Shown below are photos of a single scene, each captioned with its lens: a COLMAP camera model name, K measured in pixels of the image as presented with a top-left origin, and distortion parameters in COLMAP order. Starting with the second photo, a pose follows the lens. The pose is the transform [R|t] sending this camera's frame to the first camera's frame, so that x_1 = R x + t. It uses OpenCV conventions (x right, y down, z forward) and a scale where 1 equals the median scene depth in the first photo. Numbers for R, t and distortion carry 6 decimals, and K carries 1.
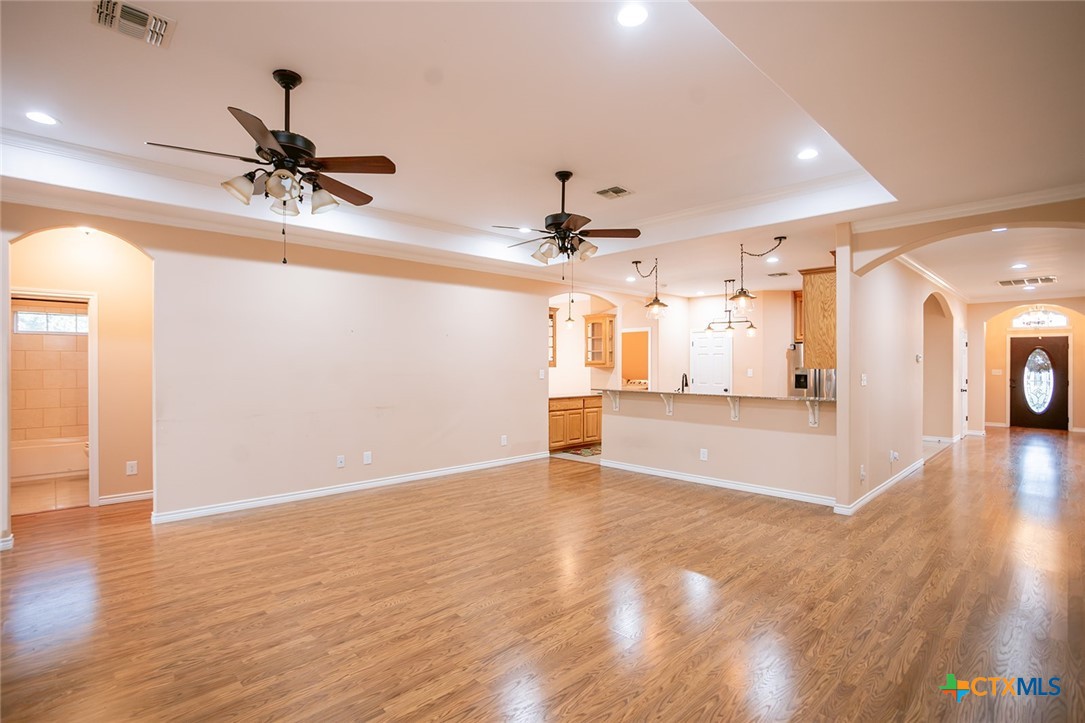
lens RADIAL K [[518.2, 0, 542.6], [0, 518.2, 367.7], [0, 0, 1]] dist [-0.012615, 0.008293]
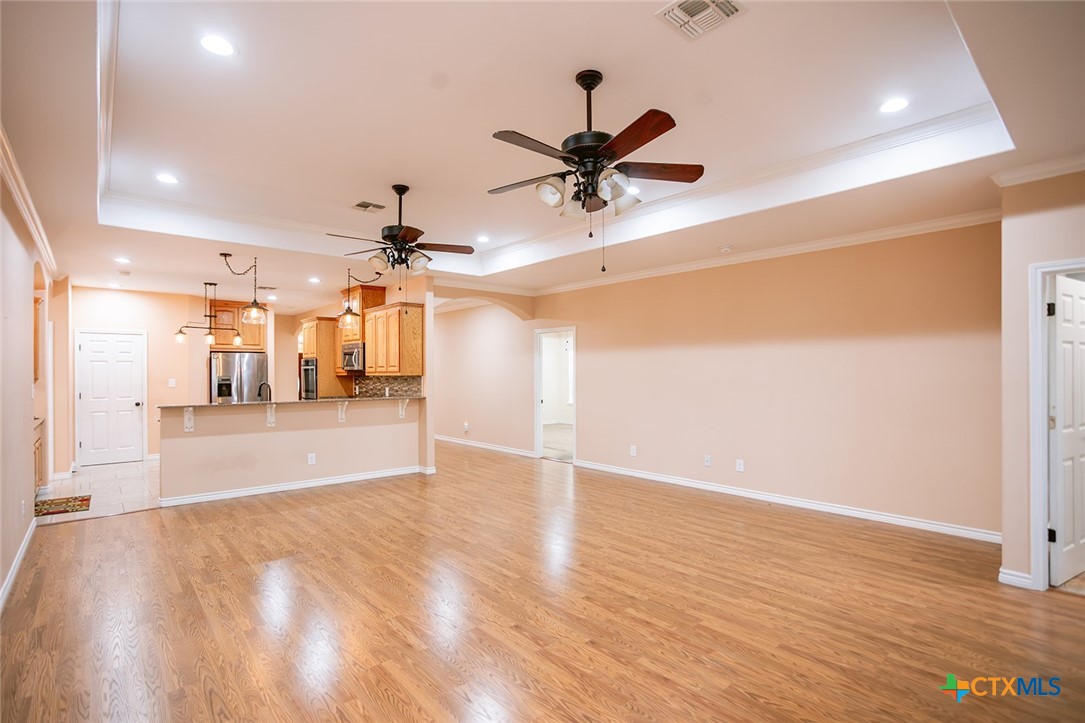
lens RADIAL K [[518.2, 0, 516.4], [0, 518.2, 372.1], [0, 0, 1]] dist [-0.012615, 0.008293]
pose [[0.051919, 0.007102, 0.998626, -0.988860], [0.003374, 0.999968, -0.007287, 0.000452], [-0.998646, 0.003748, 0.051893, 0.726267]]
